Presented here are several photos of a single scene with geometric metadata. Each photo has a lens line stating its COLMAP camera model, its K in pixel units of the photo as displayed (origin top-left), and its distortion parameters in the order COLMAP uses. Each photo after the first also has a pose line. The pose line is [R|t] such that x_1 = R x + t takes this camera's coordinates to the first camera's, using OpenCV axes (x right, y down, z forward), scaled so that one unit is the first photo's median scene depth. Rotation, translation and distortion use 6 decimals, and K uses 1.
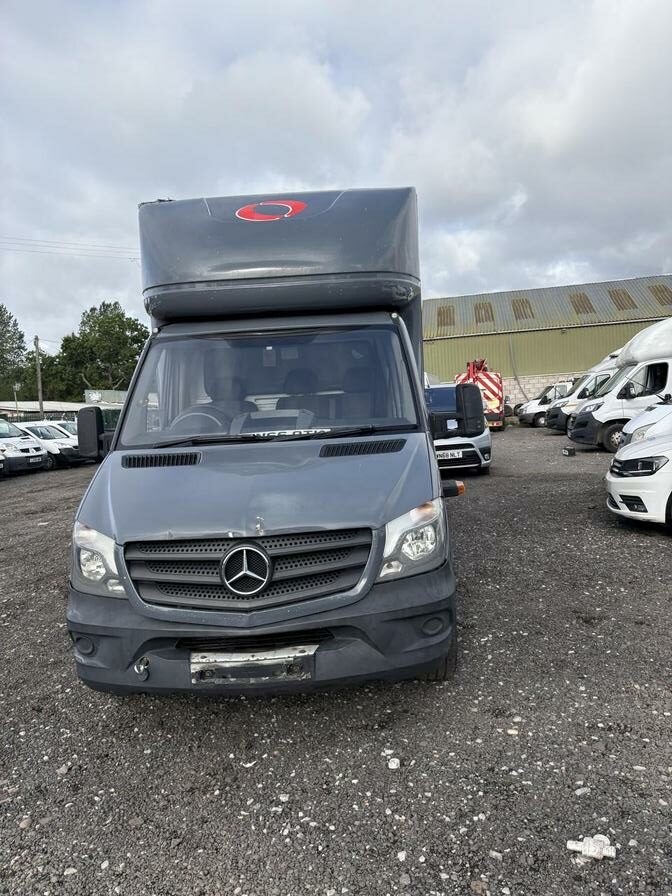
lens RADIAL K [[692.8, 0, 404.2], [0, 692.8, 352.0], [0, 0, 1]] dist [0.049798, -0.048509]
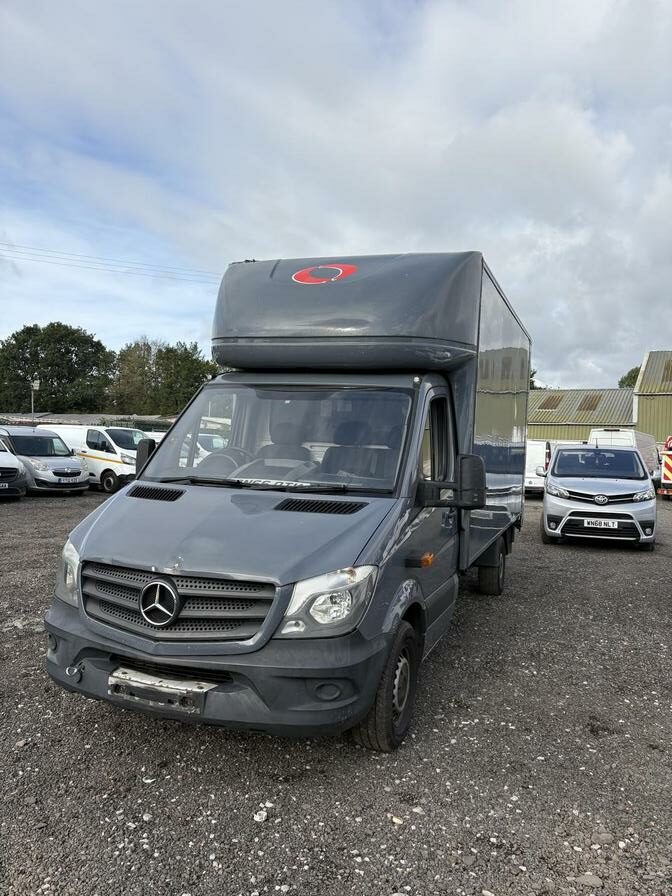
lens RADIAL K [[692.8, 0, 404.2], [0, 692.8, 352.0], [0, 0, 1]] dist [0.049798, -0.048509]
pose [[0.941873, 0.064418, -0.329735, 0.466915], [-0.084496, 0.995319, -0.046909, -0.066946], [0.325170, 0.072044, 0.942907, 0.032926]]
